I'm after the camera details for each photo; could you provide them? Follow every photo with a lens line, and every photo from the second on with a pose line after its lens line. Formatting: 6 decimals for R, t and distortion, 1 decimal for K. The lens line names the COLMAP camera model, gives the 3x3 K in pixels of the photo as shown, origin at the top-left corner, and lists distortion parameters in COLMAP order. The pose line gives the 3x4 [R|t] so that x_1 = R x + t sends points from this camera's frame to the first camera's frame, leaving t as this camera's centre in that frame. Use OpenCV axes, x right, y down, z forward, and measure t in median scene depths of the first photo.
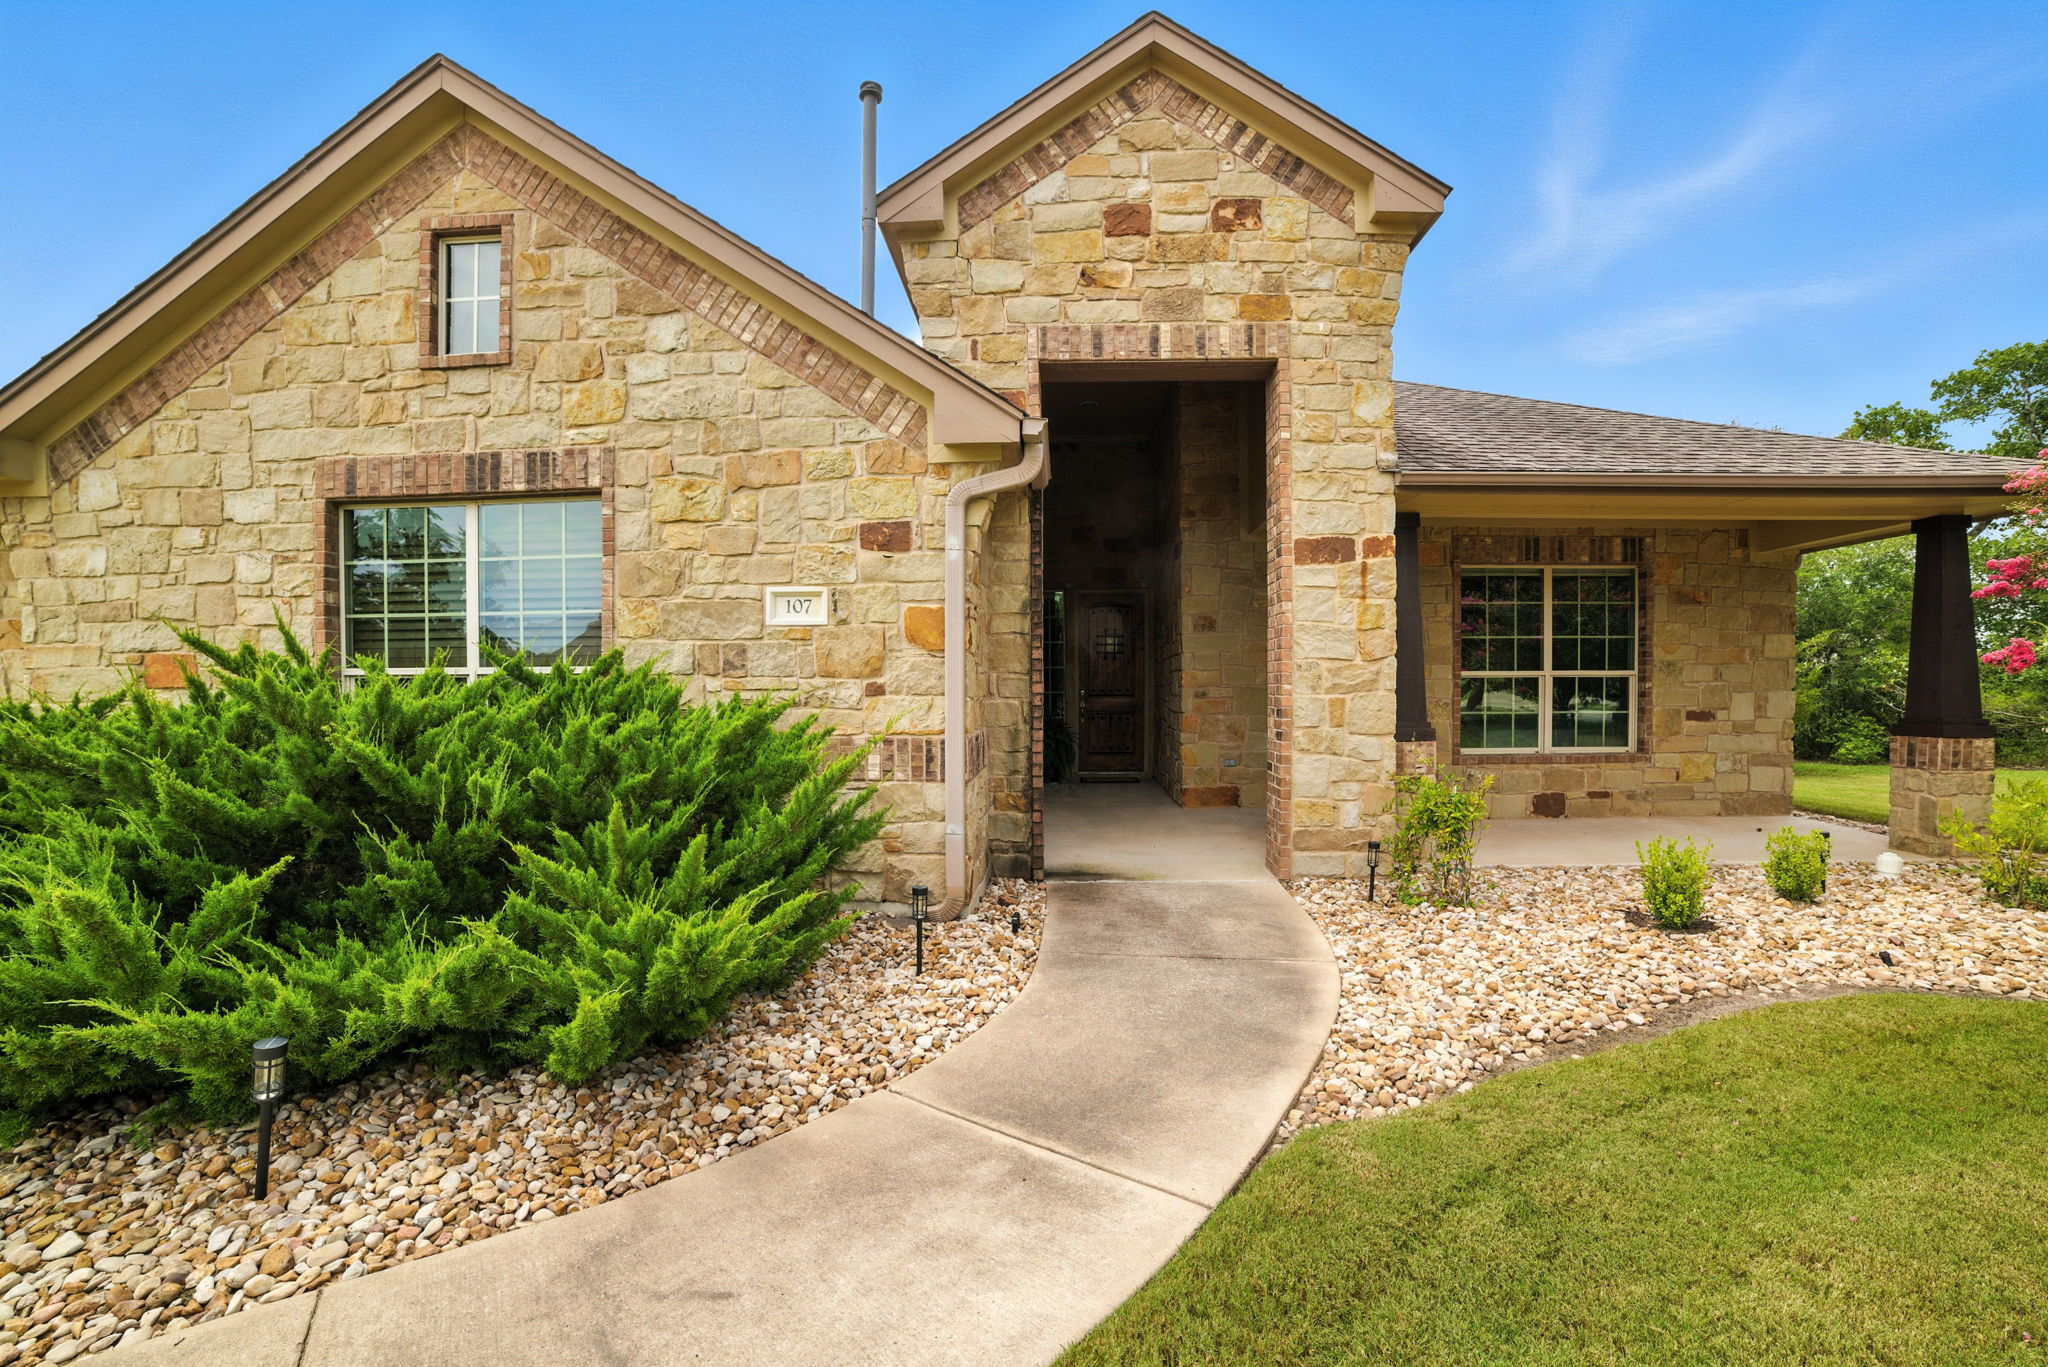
lens RADIAL K [[839.4, 0, 1030.8], [0, 839.4, 700.9], [0, 0, 1]] dist [-0.098660, 0.034507]
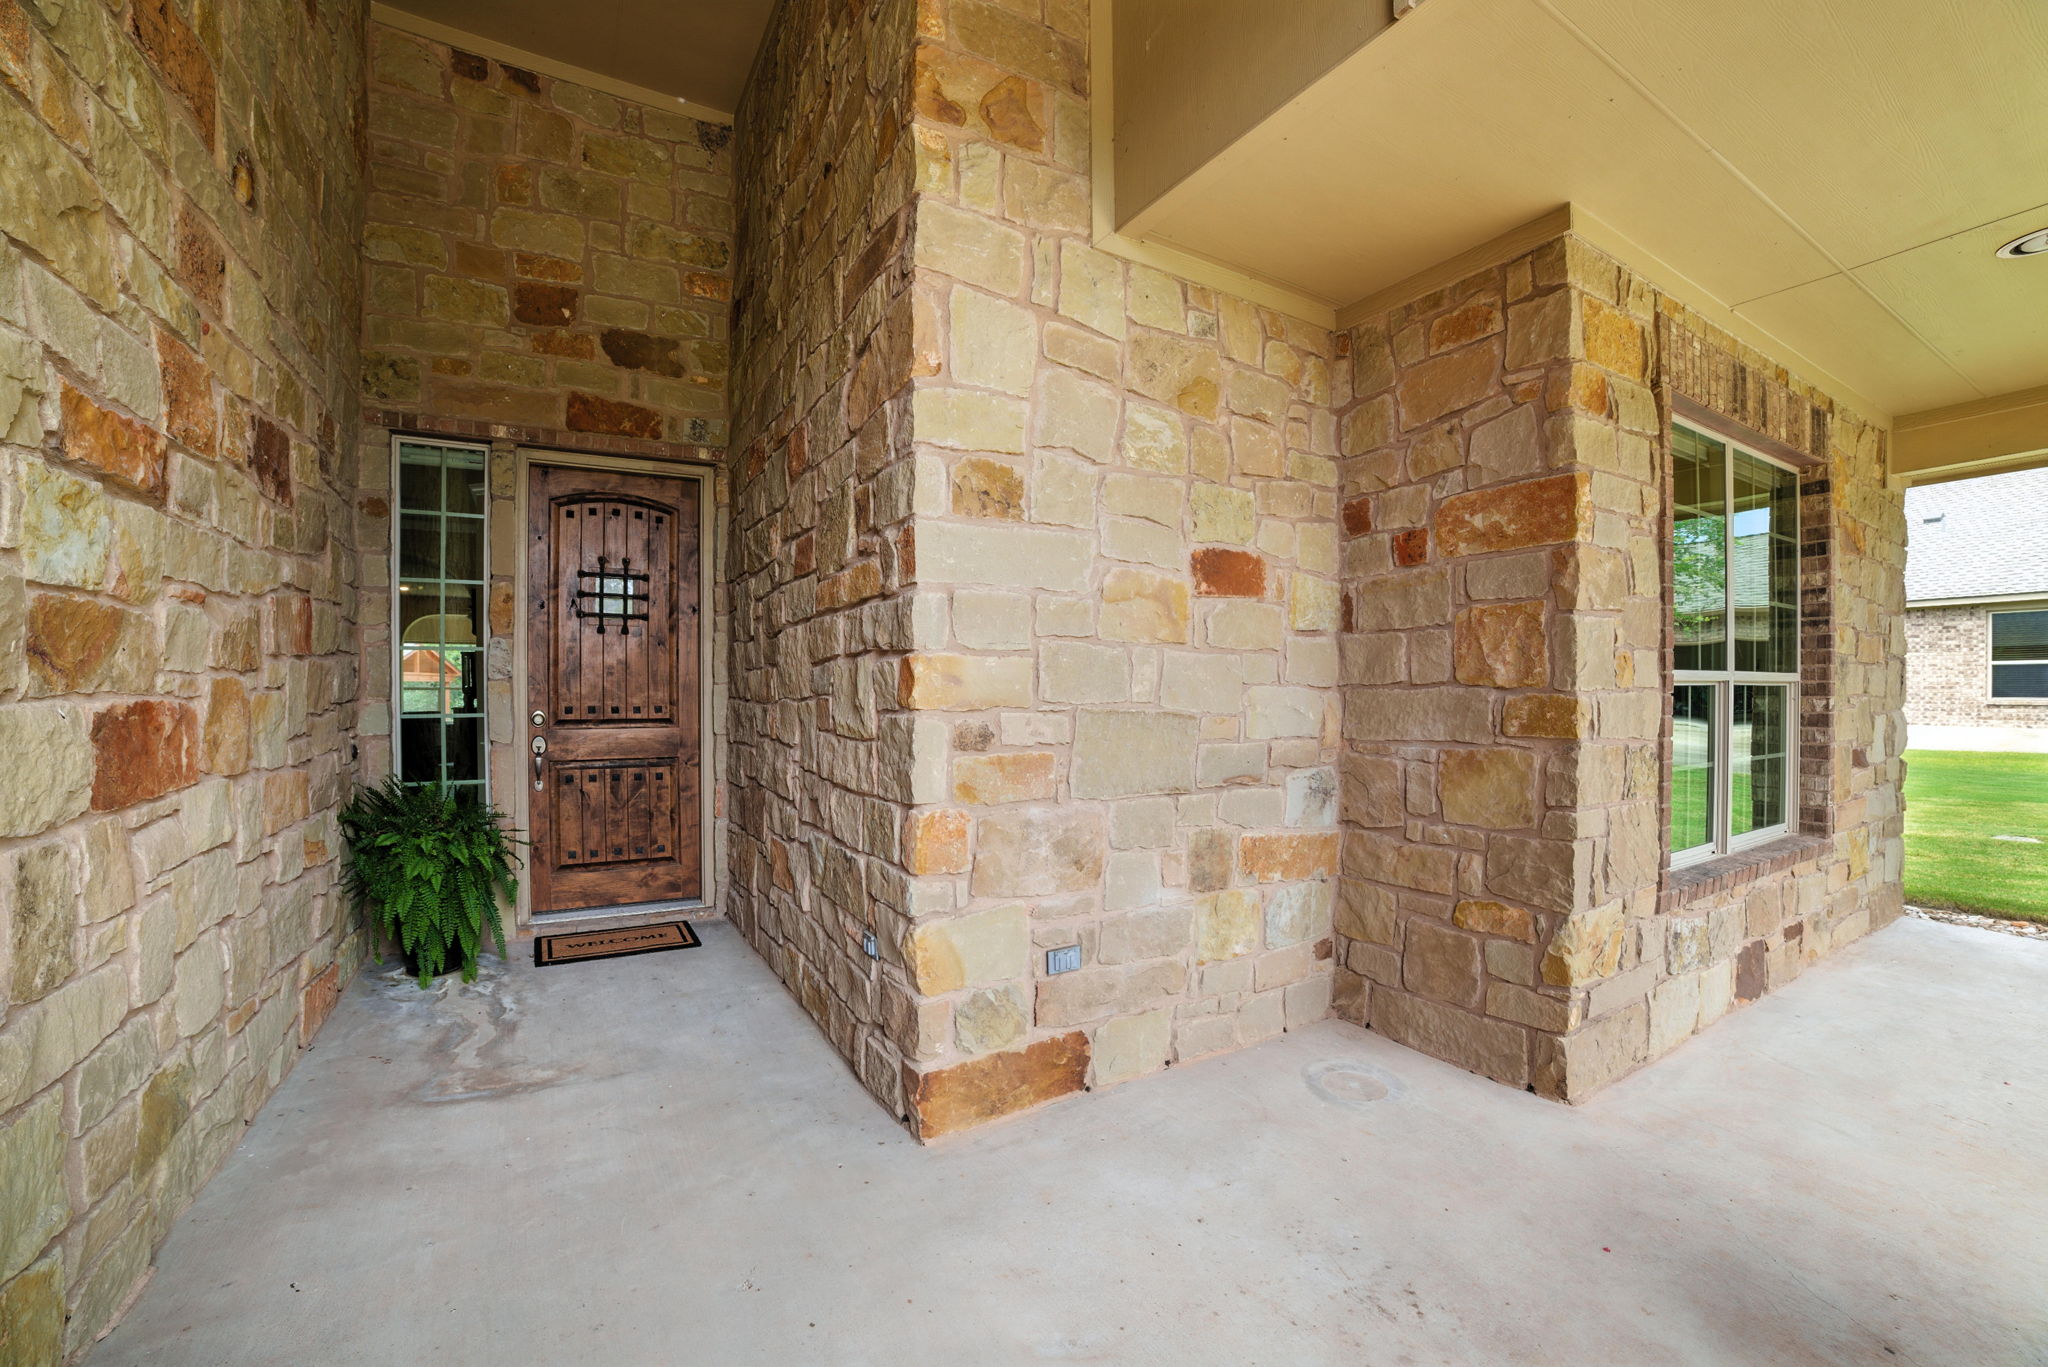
lens RADIAL K [[847.0, 0, 1024.8], [0, 847.0, 692.8], [0, 0, 1]] dist [-0.097340, 0.032049]
pose [[0.845562, -0.000447, 0.533877, 0.101634], [-0.000260, 0.999999, 0.001248, -0.036953], [-0.533878, -0.001194, 0.845561, 1.177527]]
